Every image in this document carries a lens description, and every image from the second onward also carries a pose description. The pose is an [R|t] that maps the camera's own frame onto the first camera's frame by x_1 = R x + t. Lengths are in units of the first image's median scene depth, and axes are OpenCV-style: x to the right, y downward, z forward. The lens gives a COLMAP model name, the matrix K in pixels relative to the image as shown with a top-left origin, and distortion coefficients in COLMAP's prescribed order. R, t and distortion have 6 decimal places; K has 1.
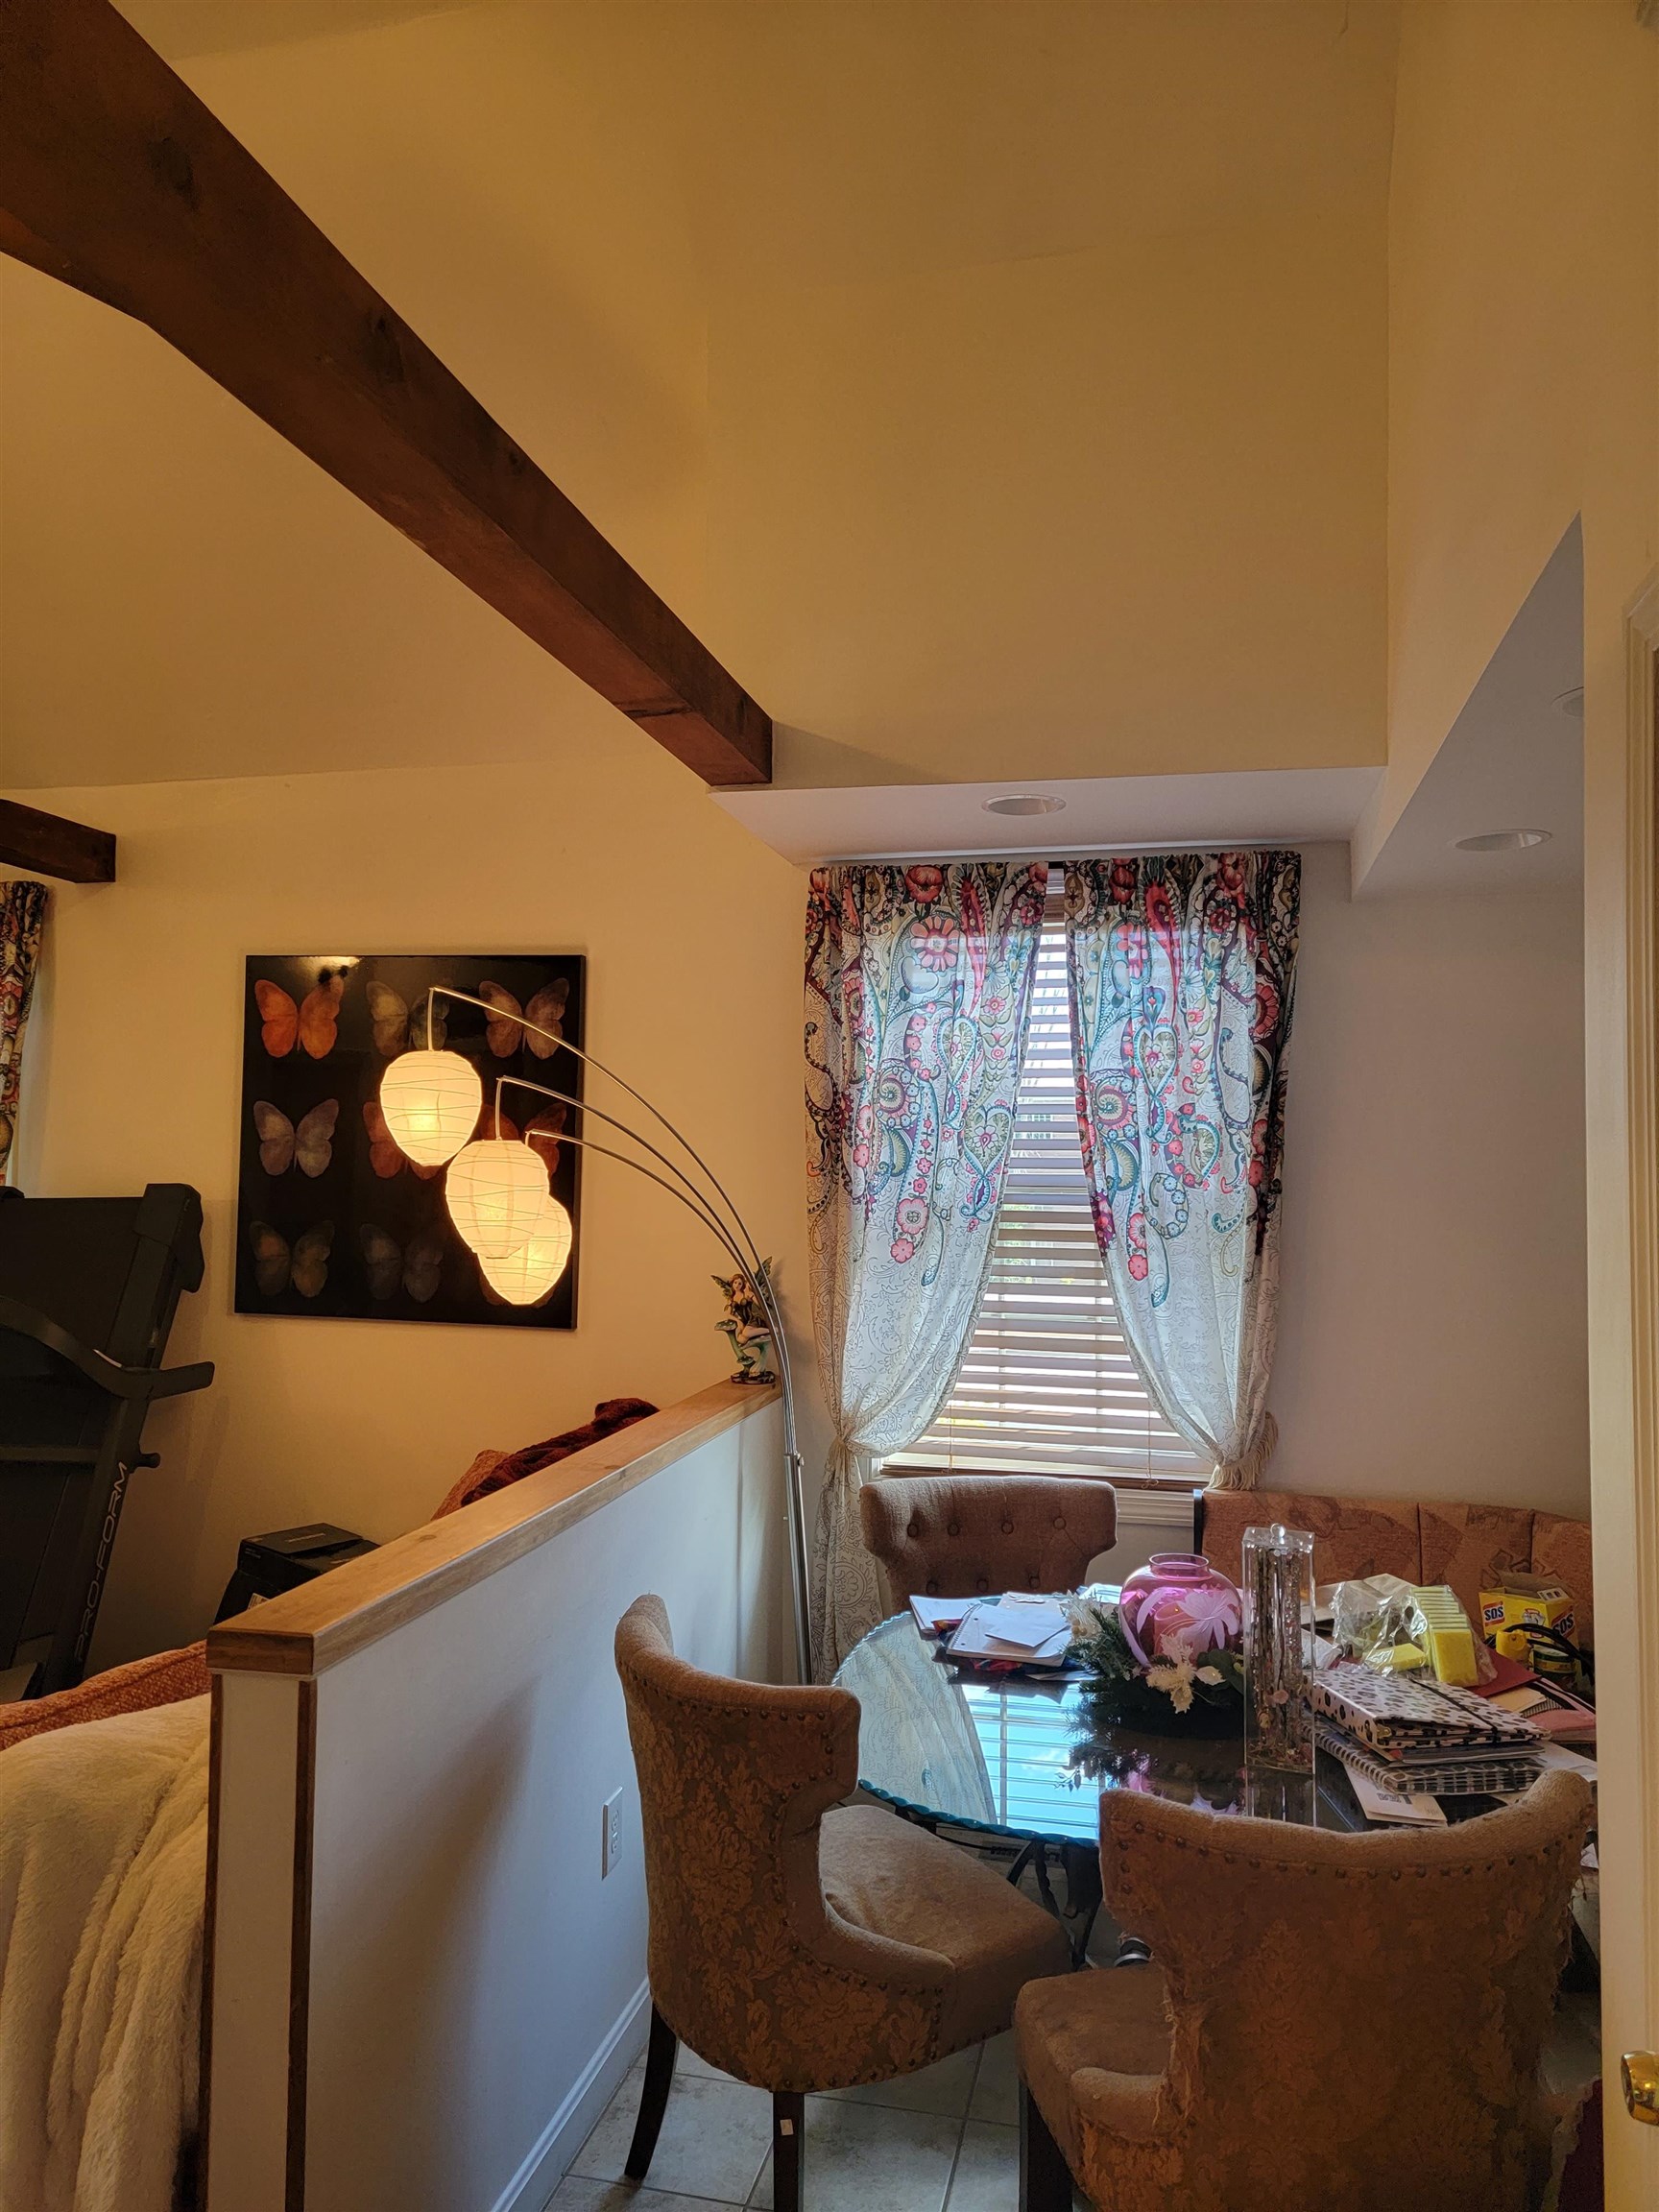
lens RADIAL K [[1525.7, 0, 795.4], [0, 1525.7, 1125.5], [0, 0, 1]] dist [0.076637, -0.076080]
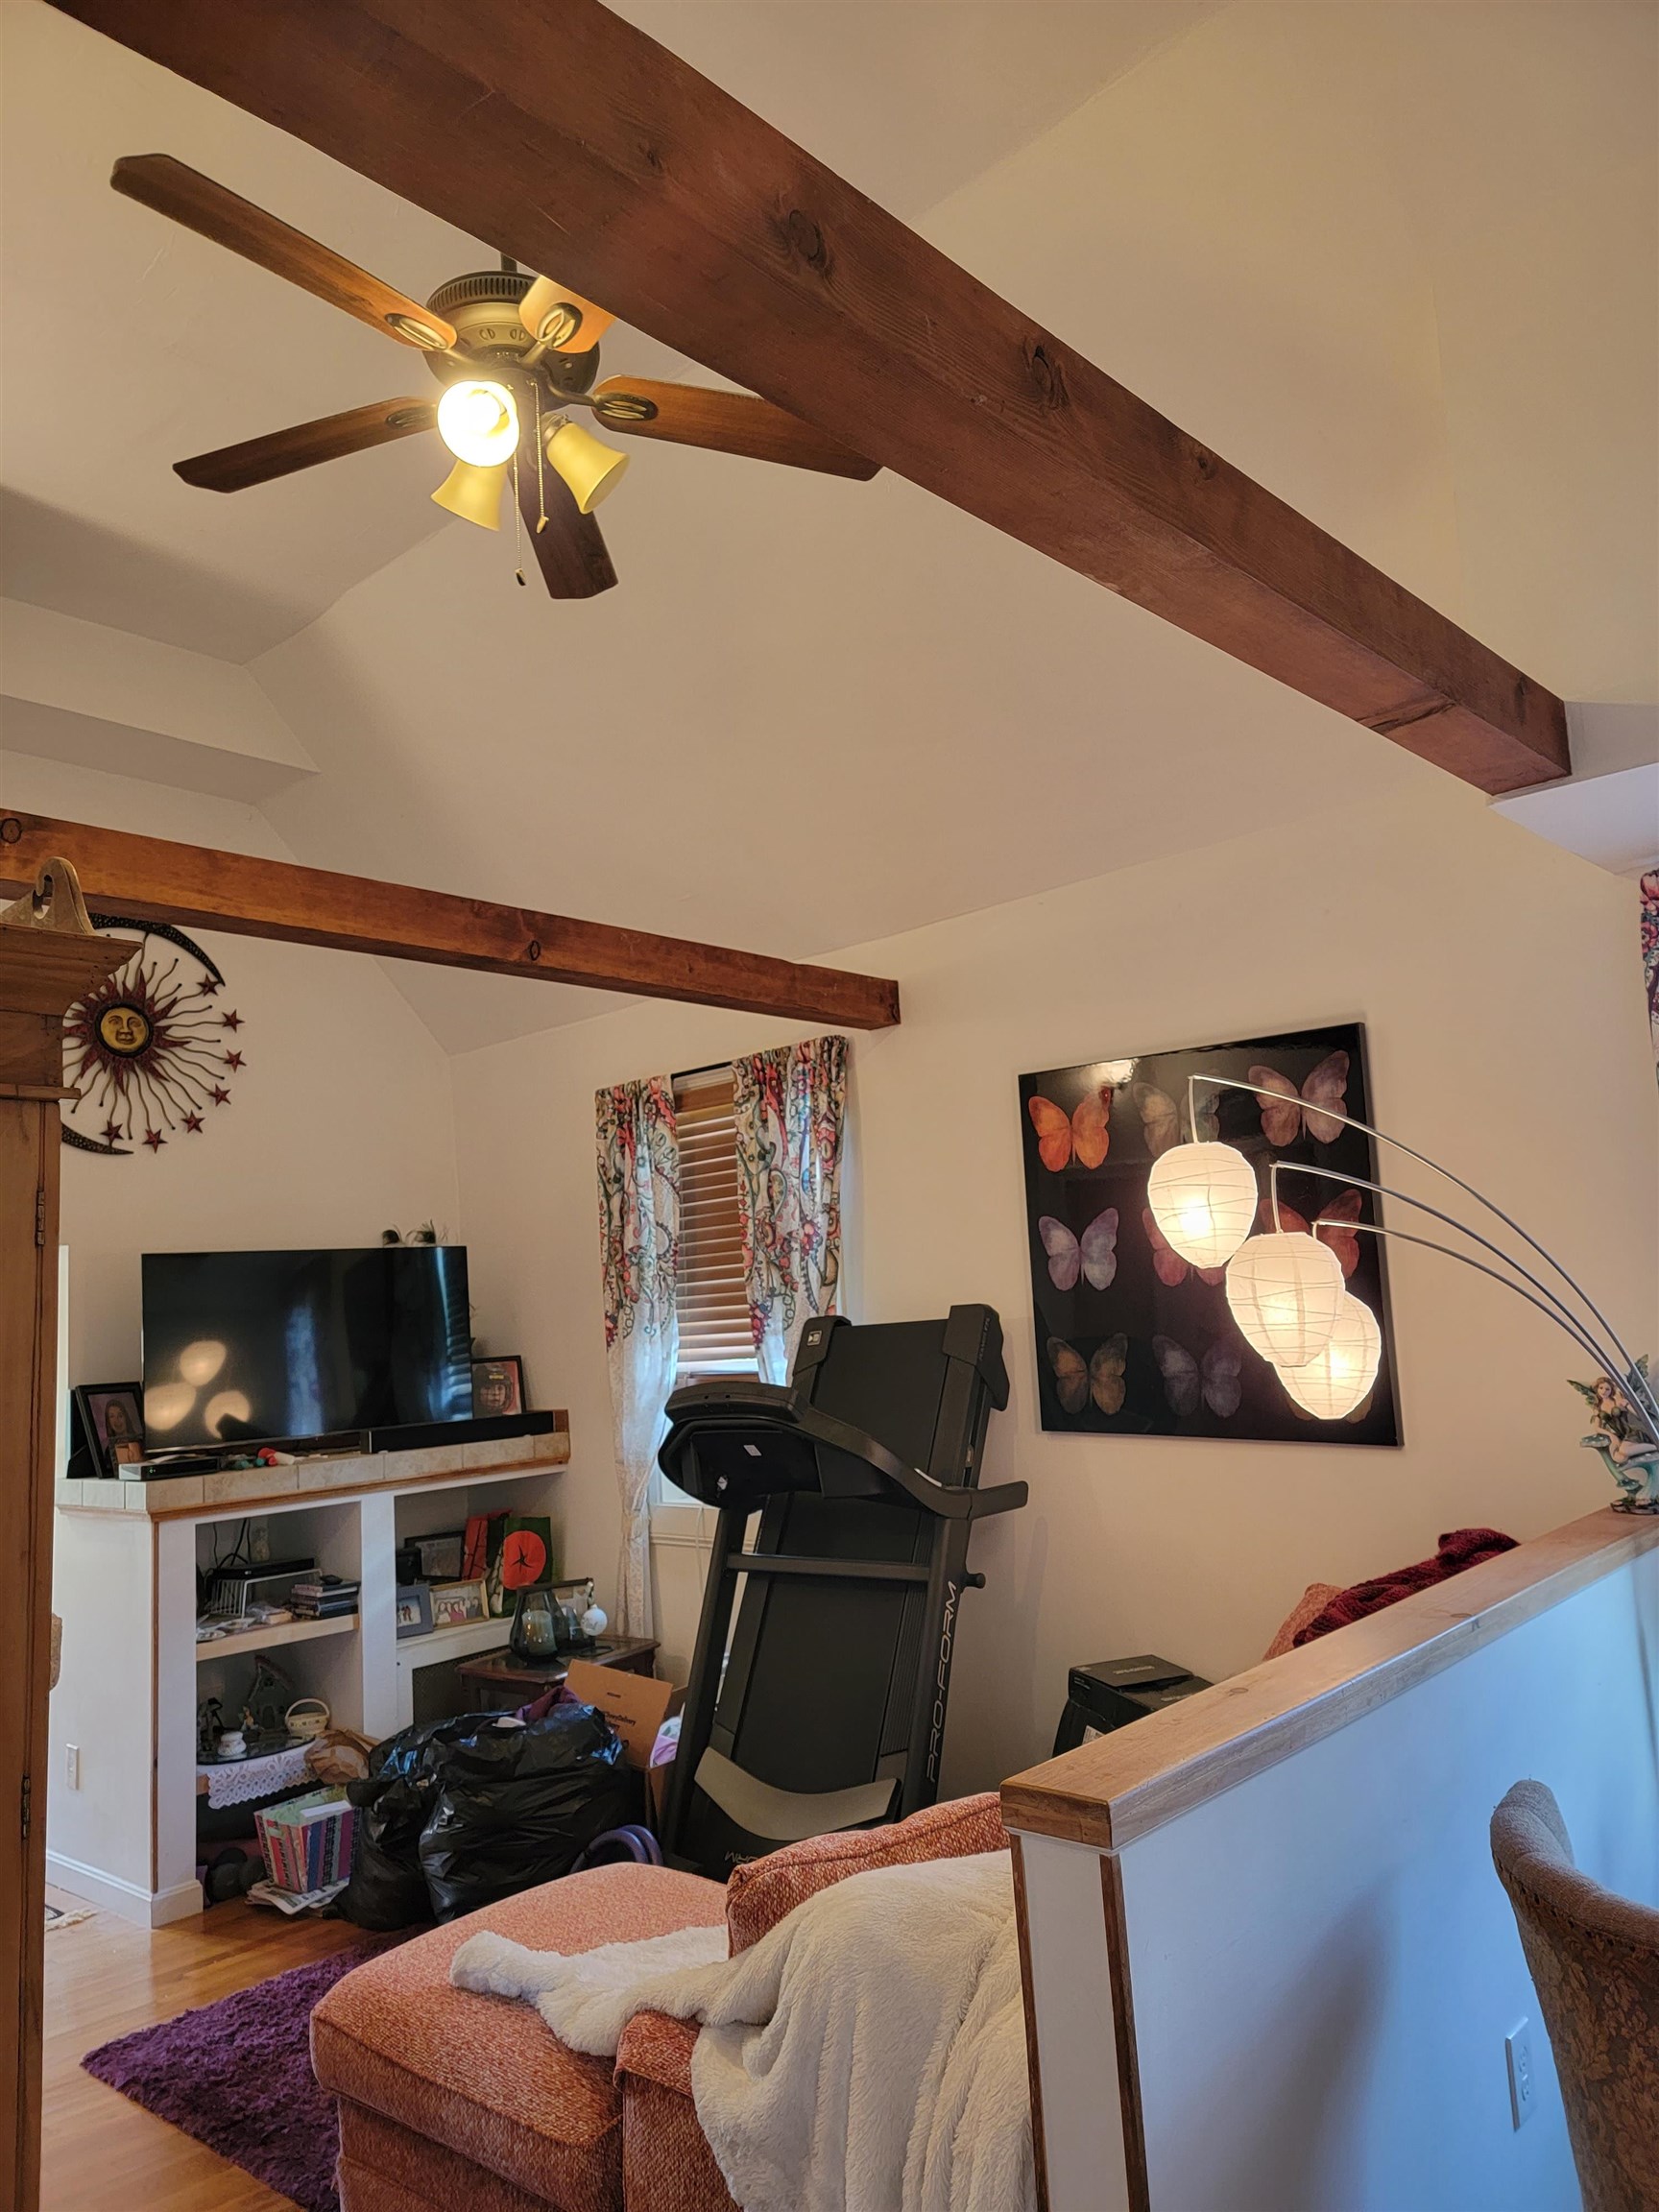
lens RADIAL K [[1510.2, 0, 841.2], [0, 1510.2, 1125.6], [0, 0, 1]] dist [0.083486, -0.072361]
pose [[0.877977, -0.113253, -0.465113, 0.002193], [0.077587, 0.992431, -0.095194, 0.010770], [0.472373, 0.047492, 0.880118, 0.081162]]
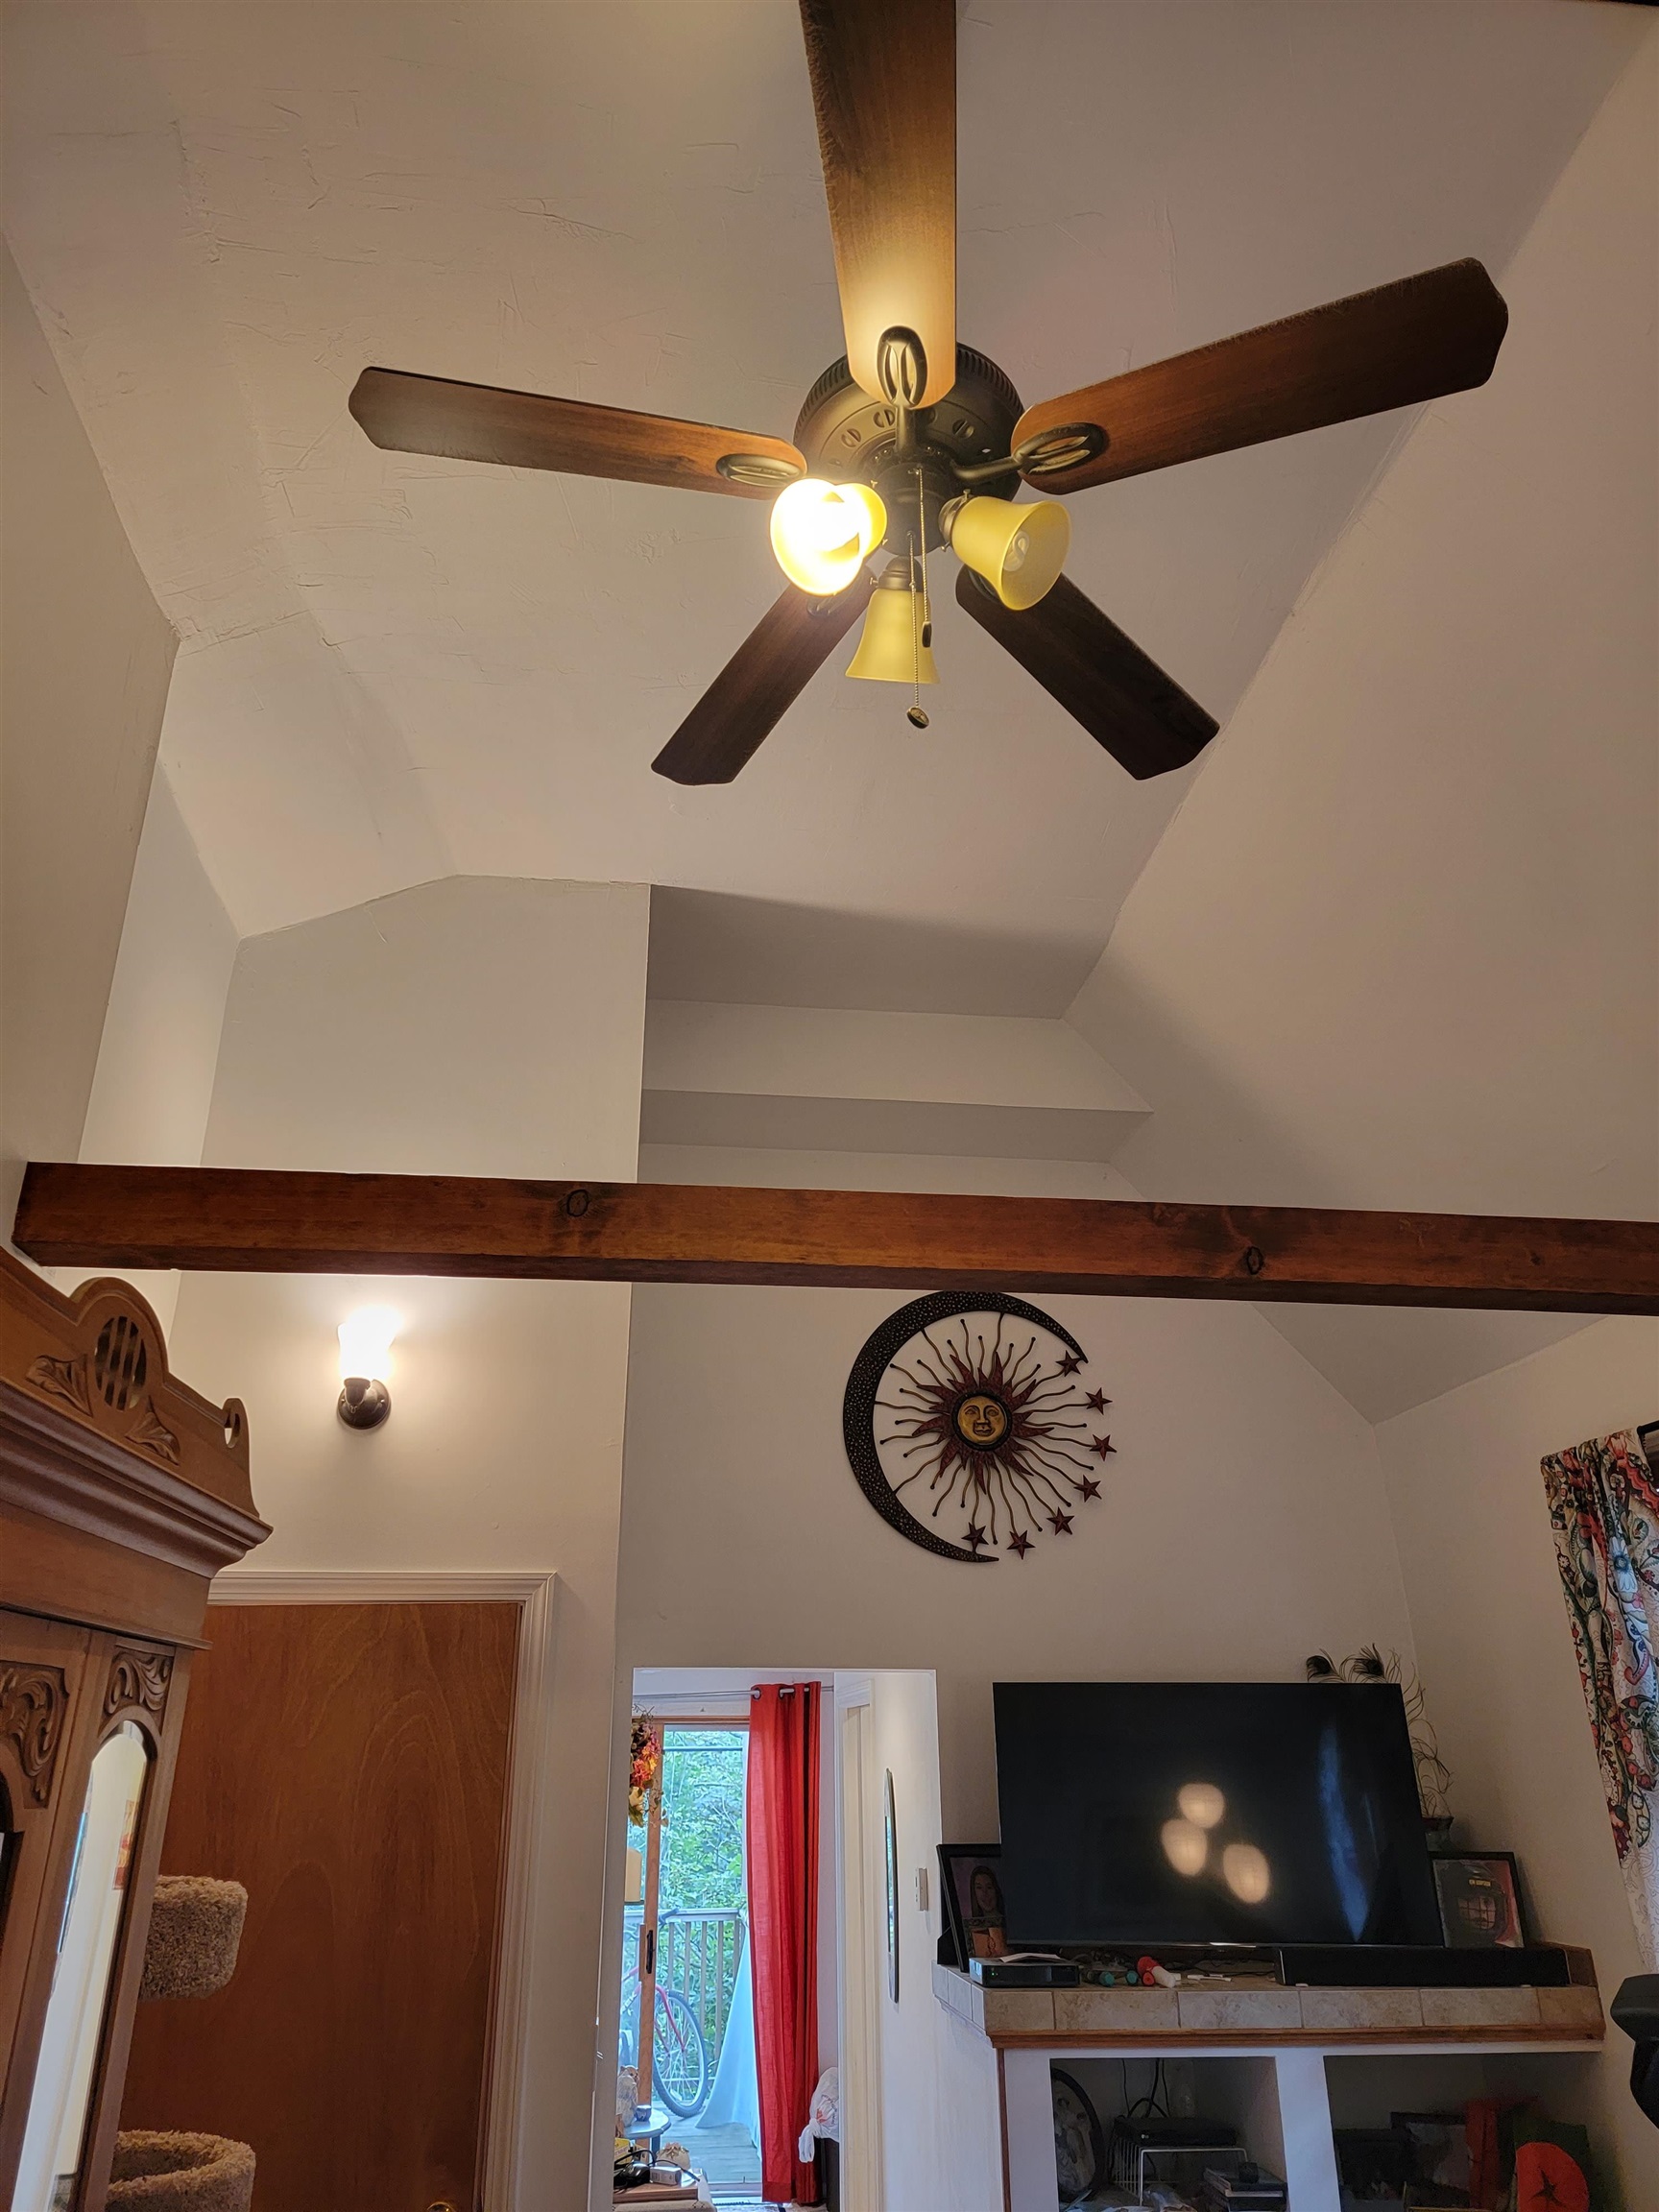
lens RADIAL K [[1510.2, 0, 841.2], [0, 1510.2, 1125.6], [0, 0, 1]] dist [0.083486, -0.072361]
pose [[0.349856, -0.365107, -0.862727, -0.028620], [0.034091, 0.925278, -0.377754, -0.000206], [0.936183, 0.102749, 0.336161, 0.263290]]
